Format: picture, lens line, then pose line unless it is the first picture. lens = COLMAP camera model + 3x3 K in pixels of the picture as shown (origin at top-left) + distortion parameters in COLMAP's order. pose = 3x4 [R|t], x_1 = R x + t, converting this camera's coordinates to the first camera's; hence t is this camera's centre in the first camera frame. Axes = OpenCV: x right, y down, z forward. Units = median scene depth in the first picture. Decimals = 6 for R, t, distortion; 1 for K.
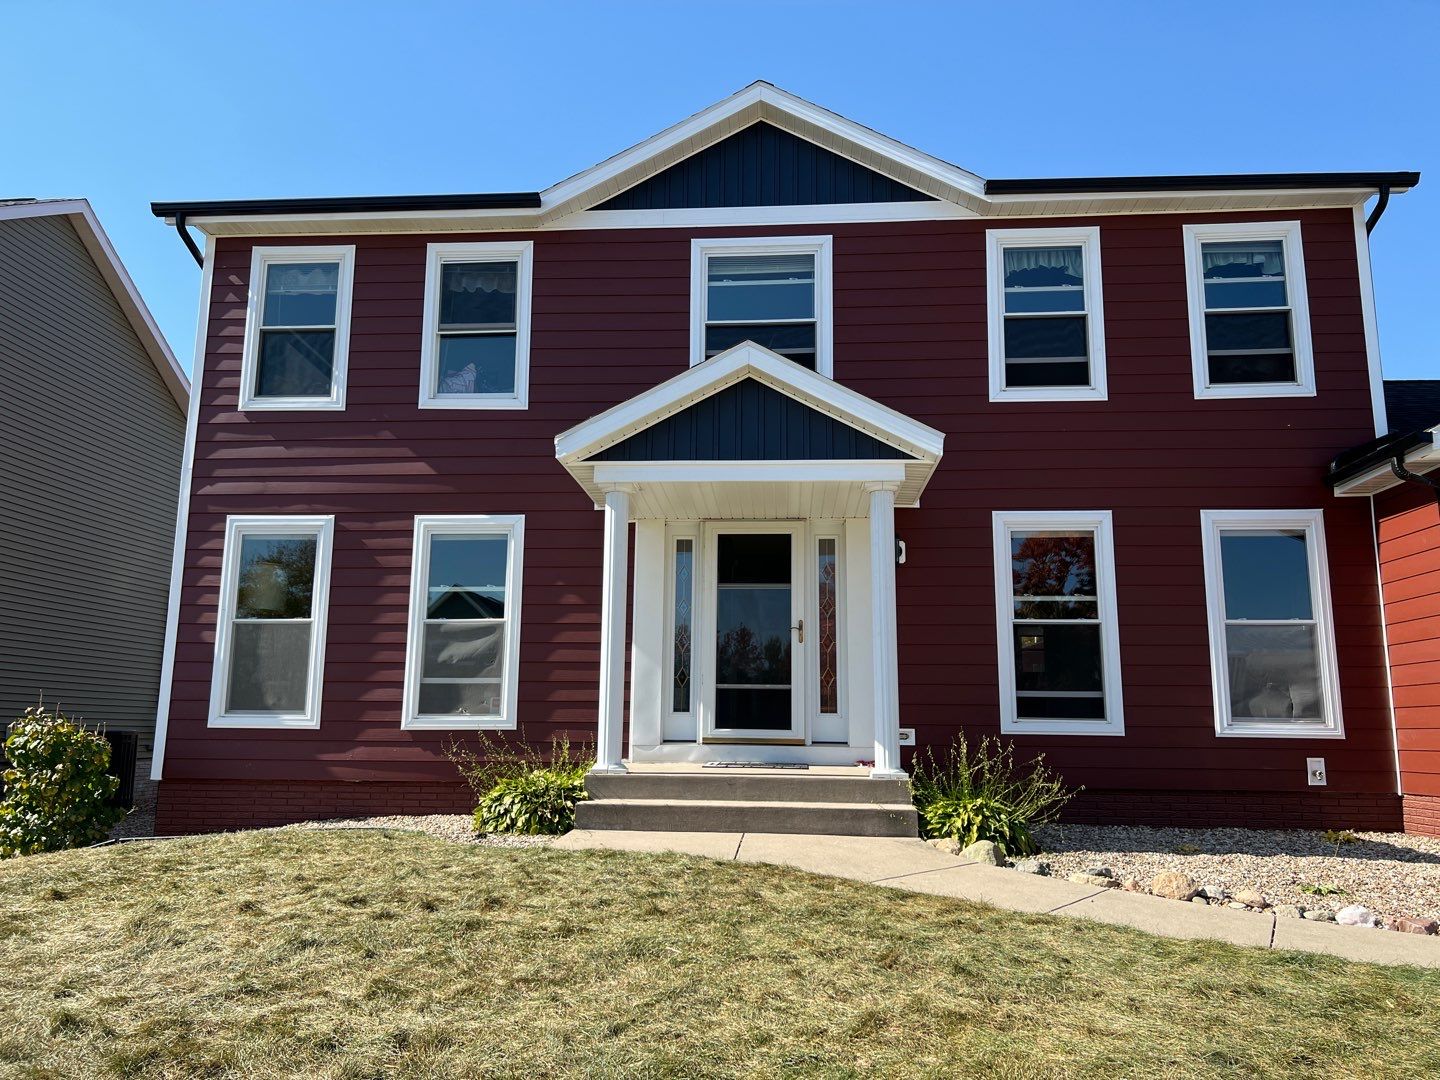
lens RADIAL K [[1099.6, 0, 721.6], [0, 1099.6, 543.5], [0, 0, 1]] dist [0.063007, -0.136050]
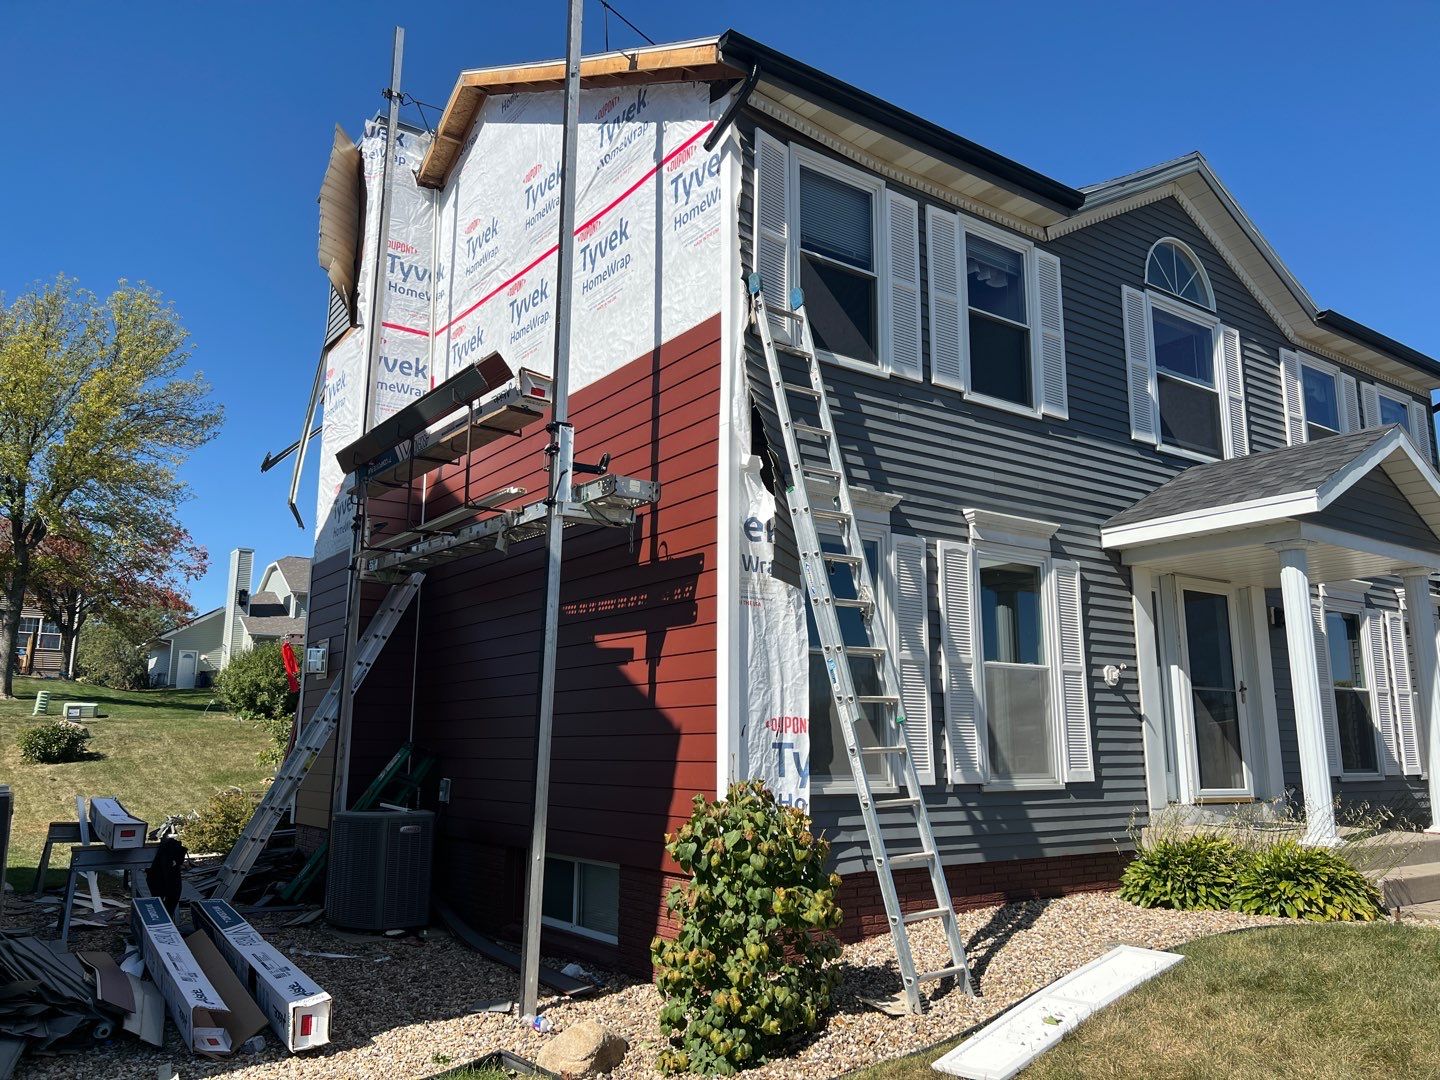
lens RADIAL K [[1094.9, 0, 717.8], [0, 1094.9, 539.7], [0, 0, 1]] dist [0.018423, -0.003708]
pose [[0.765164, 0.114766, 0.633524, -0.961195], [-0.109061, 0.992869, -0.048140, 0.041091], [-0.634531, -0.032258, 0.772224, 0.507175]]
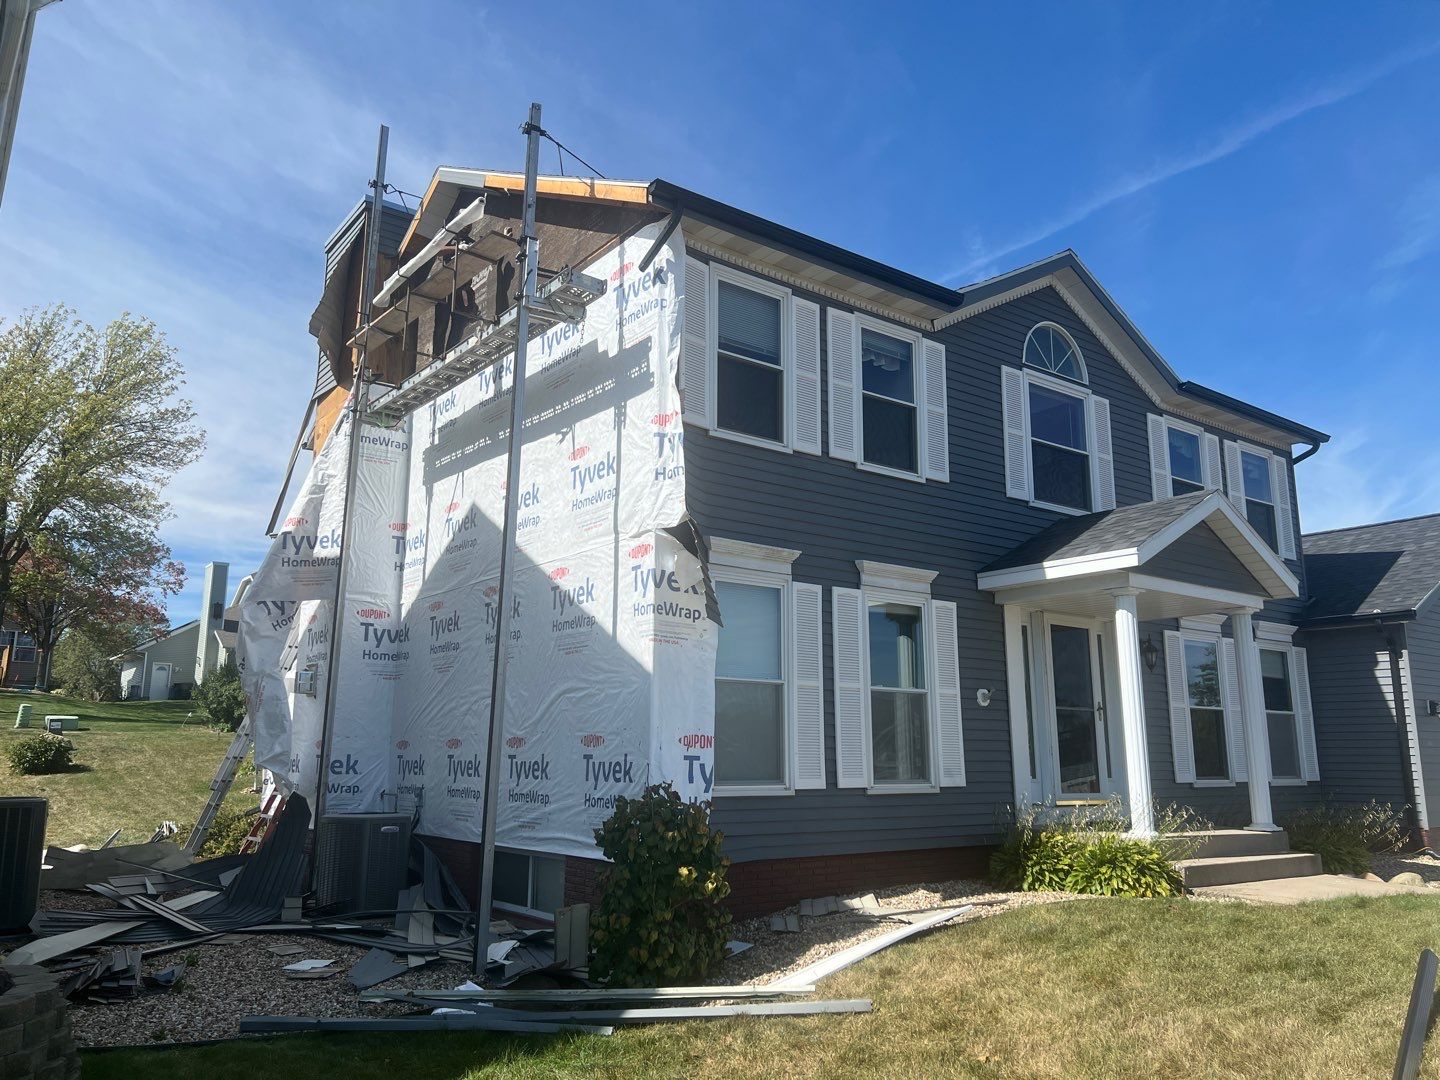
lens RADIAL K [[1091.3, 0, 726.0], [0, 1091.3, 535.6], [0, 0, 1]] dist [0.064735, -0.085049]
pose [[0.746097, 0.126253, 0.653758, -1.044514], [-0.112014, 0.991665, -0.063673, 0.011740], [-0.656348, -0.025724, 0.754020, 0.349107]]
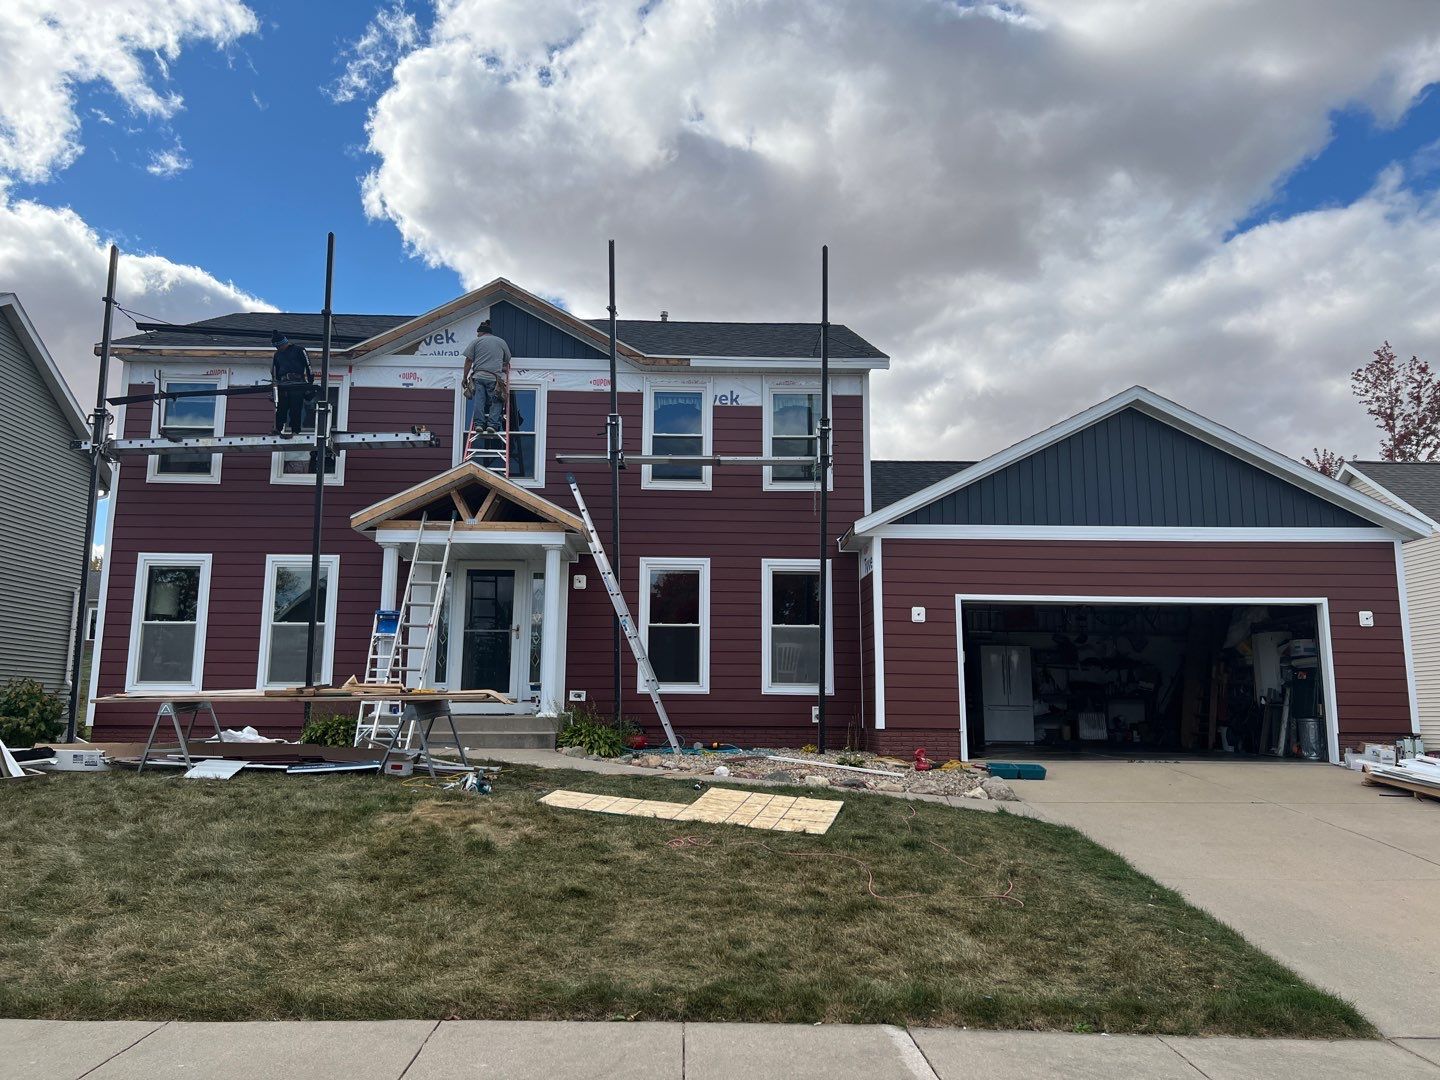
lens RADIAL K [[1087.2, 0, 718.5], [0, 1087.2, 545.7], [0, 0, 1]] dist [0.069454, -0.083587]
pose [[0.994702, 0.012774, 0.102008, 0.198713], [-0.014481, 0.999767, 0.016016, -0.073067], [-0.101780, -0.017409, 0.994655, -0.604273]]
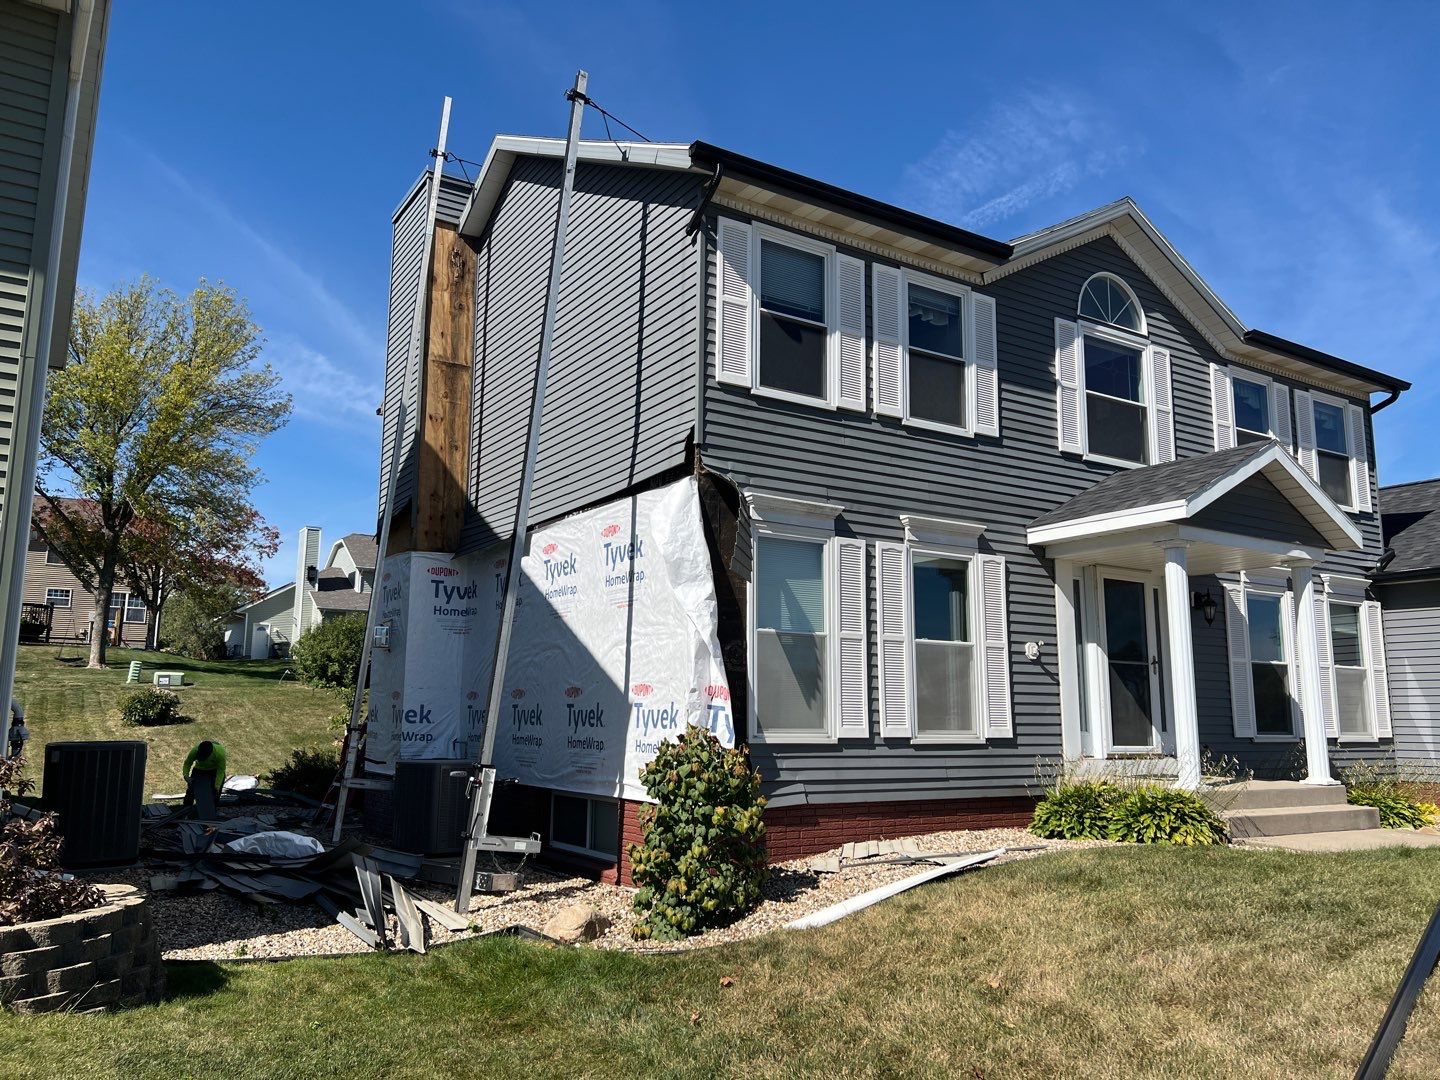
lens RADIAL K [[1091.7, 0, 721.3], [0, 1091.7, 541.7], [0, 0, 1]] dist [0.065242, -0.083605]
pose [[0.795806, 0.094865, 0.598074, -1.034621], [-0.106862, 0.994153, -0.015498, 0.015105], [-0.596048, -0.051578, 0.801291, 0.309560]]
